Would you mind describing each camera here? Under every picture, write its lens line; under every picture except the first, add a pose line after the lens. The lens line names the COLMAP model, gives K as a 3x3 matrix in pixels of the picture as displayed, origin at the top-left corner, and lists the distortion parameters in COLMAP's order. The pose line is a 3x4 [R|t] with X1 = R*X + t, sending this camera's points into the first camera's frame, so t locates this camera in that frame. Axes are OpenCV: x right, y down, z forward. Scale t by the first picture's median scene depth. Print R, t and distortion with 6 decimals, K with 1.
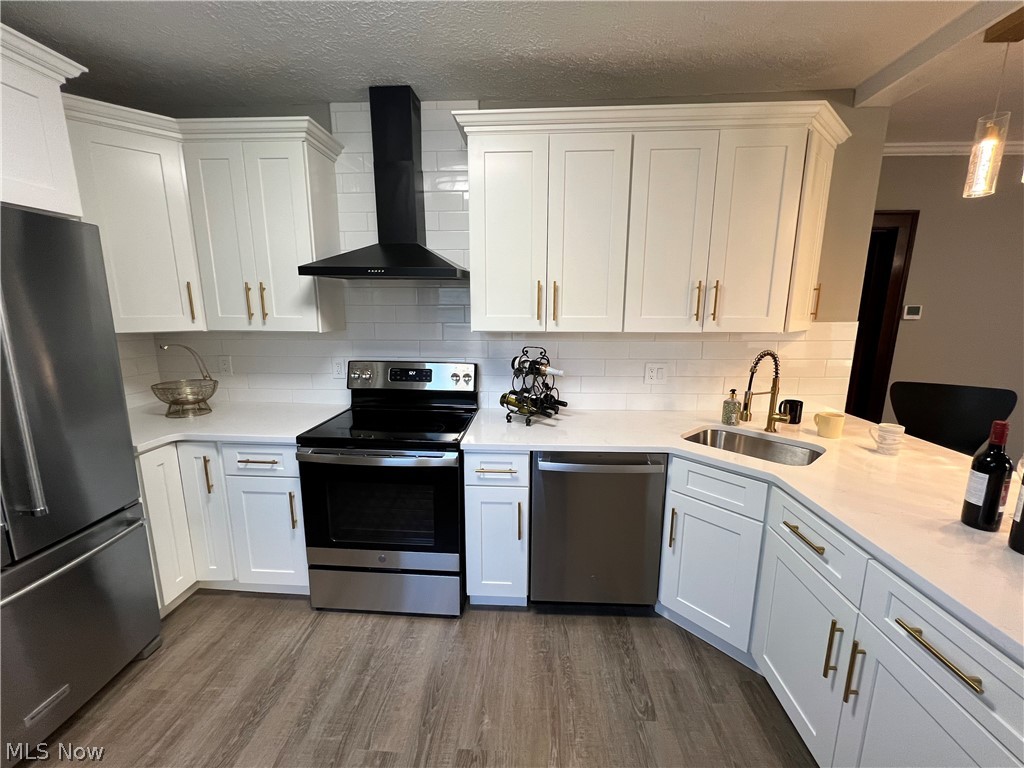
lens RADIAL K [[408.9, 0, 513.7], [0, 408.9, 385.1], [0, 0, 1]] dist [-0.001841, -0.000040]
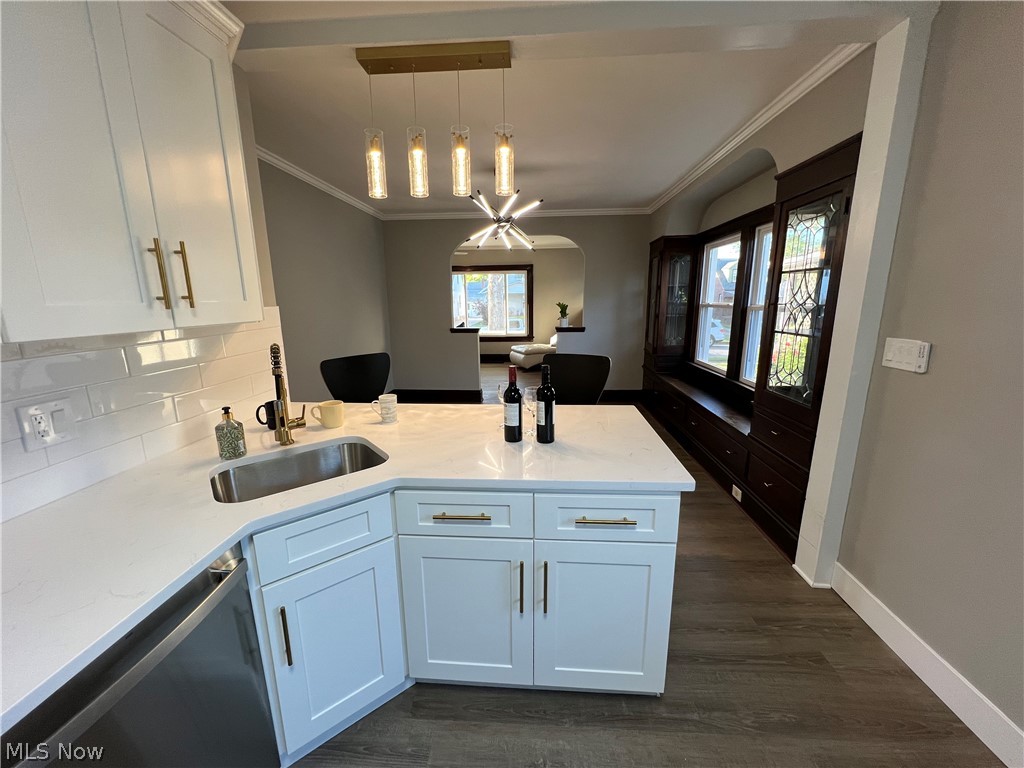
lens RADIAL K [[408.9, 0, 512.2], [0, 408.9, 385.5], [0, 0, 1]] dist [-0.001841, -0.000040]
pose [[0.015178, -0.211901, 0.977173, -0.130342], [0.195068, 0.959135, 0.204959, -0.077345], [-0.980672, 0.187504, 0.055893, 0.513025]]
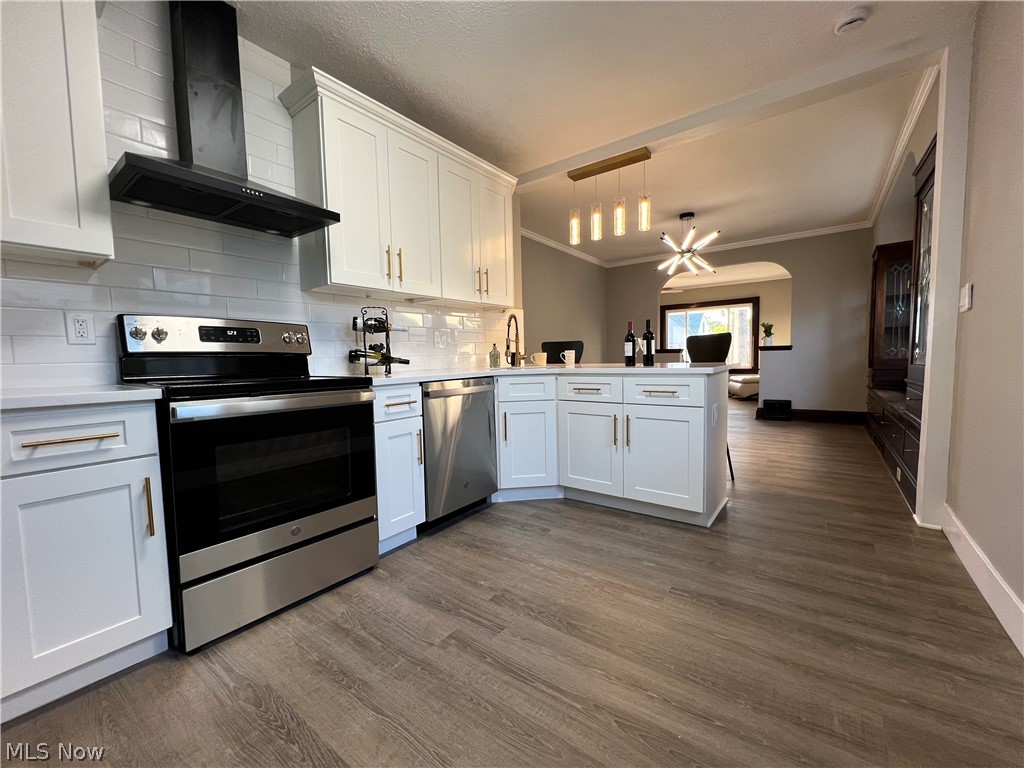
lens RADIAL K [[408.9, 0, 513.6], [0, 408.9, 385.5], [0, 0, 1]] dist [-0.001841, -0.000040]
pose [[0.554765, -0.074426, 0.828672, -0.739933], [0.178261, 0.983495, -0.031008, 0.238095], [-0.812686, 0.164922, 0.558876, 0.127009]]
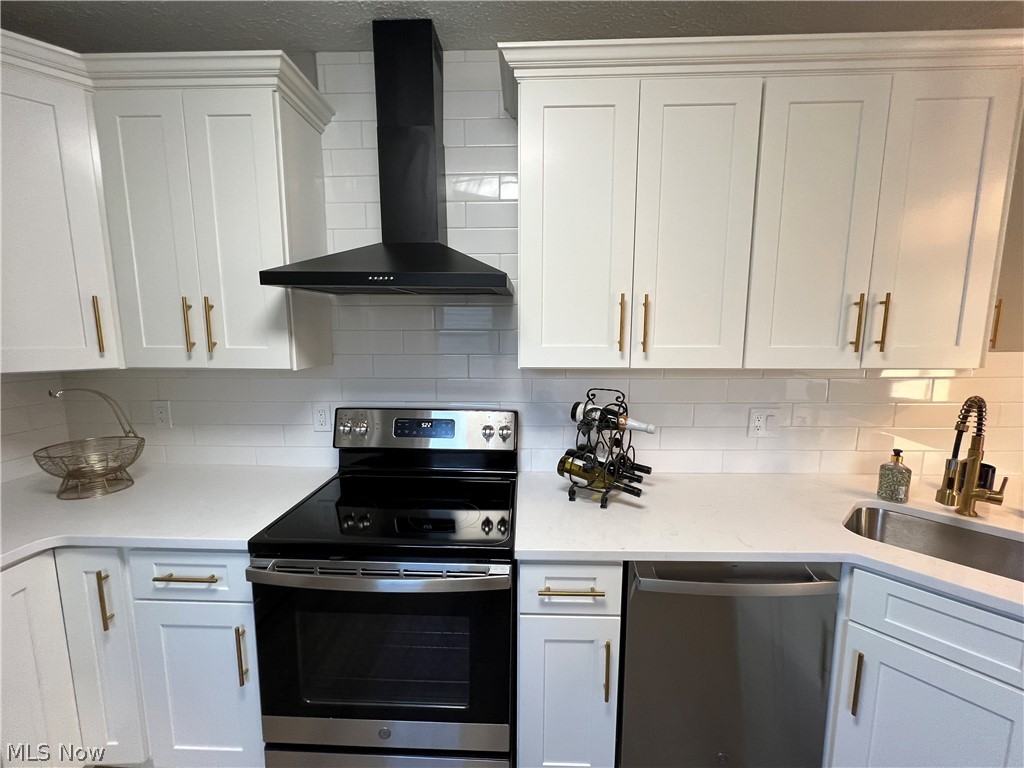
lens RADIAL K [[408.9, 0, 513.2], [0, 408.9, 386.0], [0, 0, 1]] dist [-0.001841, -0.000040]
pose [[0.999731, -0.005536, 0.022514, -0.135865], [0.006847, 0.998258, -0.058596, -0.065574], [-0.022150, 0.058735, 0.998028, 0.341903]]
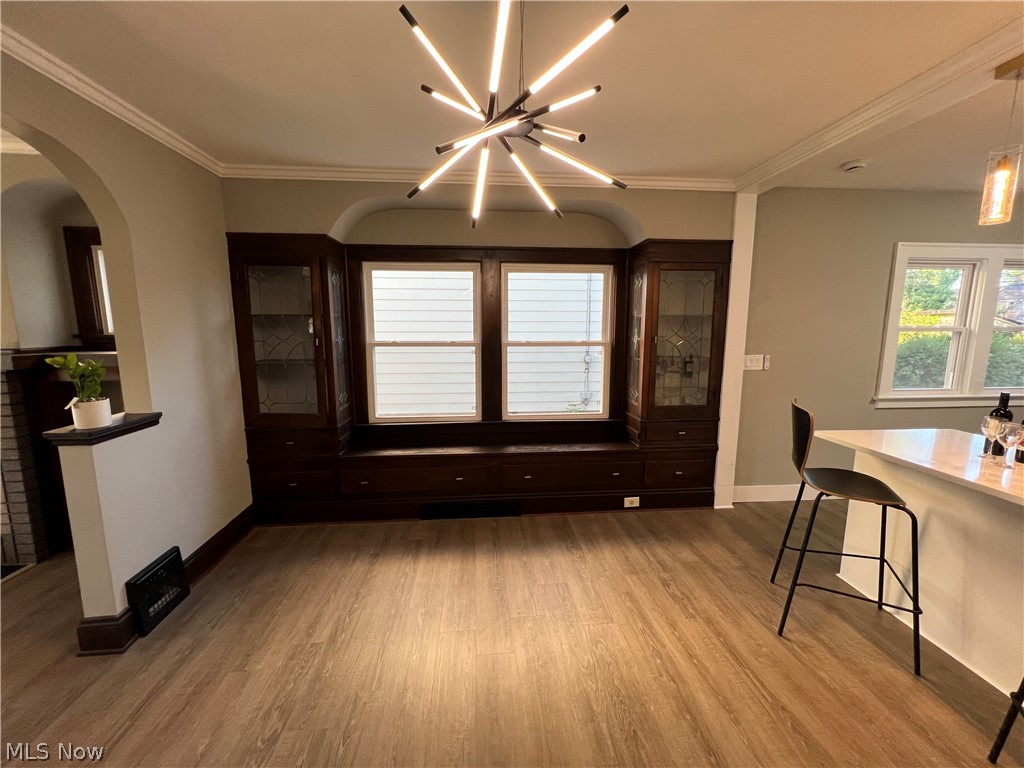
lens RADIAL K [[408.9, 0, 507.2], [0, 408.9, 383.9], [0, 0, 1]] dist [-0.001841, -0.000040]
pose [[-0.991416, 0.014194, -0.129971, 1.980866], [-0.028803, 0.945956, 0.323015, -0.241381], [0.127532, 0.323985, -0.937427, 1.241008]]
